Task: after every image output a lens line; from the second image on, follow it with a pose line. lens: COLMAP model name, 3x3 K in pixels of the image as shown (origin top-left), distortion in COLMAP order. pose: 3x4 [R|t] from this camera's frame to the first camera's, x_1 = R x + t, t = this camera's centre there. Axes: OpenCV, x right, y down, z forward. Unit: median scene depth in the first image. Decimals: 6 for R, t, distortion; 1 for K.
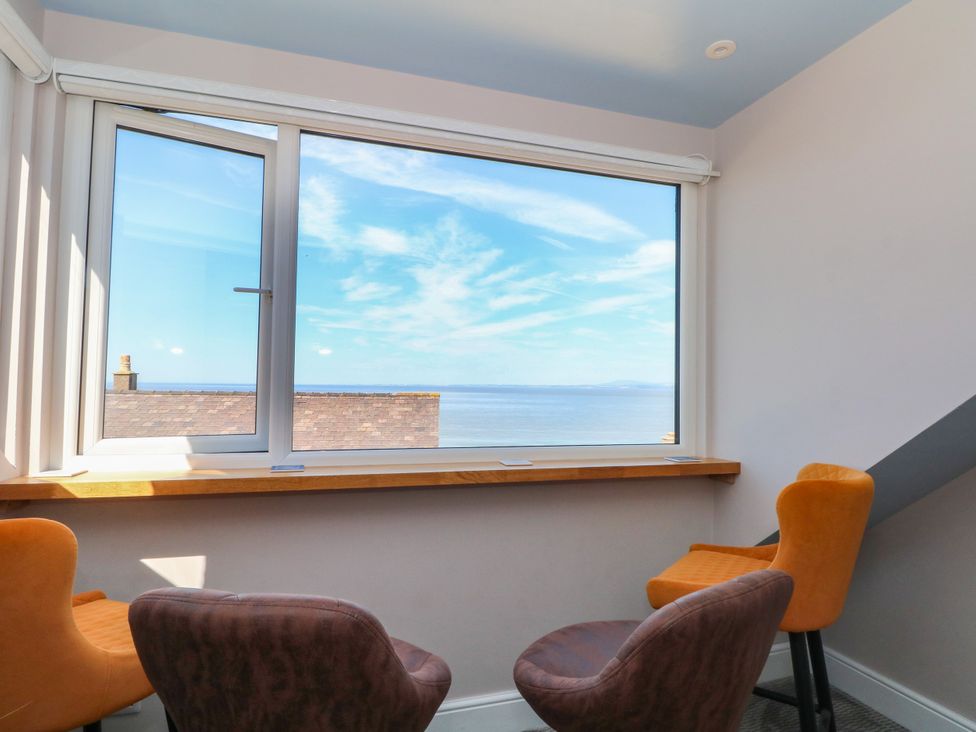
lens RADIAL K [[513.9, 0, 477.1], [0, 513.9, 366.2], [0, 0, 1]] dist [-0.006685, -0.001443]
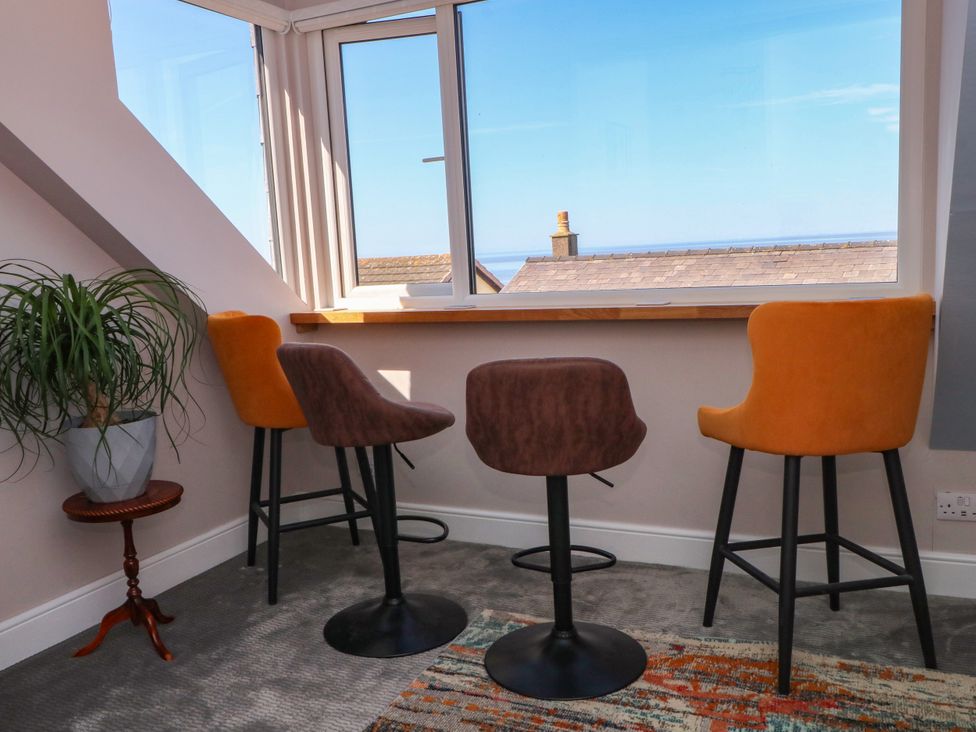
lens RADIAL K [[794.2, 0, 488.0], [0, 794.2, 366.0], [0, 0, 1]] dist [0.008332, 0.004236]
pose [[0.749529, 0.040701, -0.660719, 0.924644], [0.090310, 0.982489, 0.162972, 0.033302], [0.655782, -0.181822, 0.732728, -0.364877]]
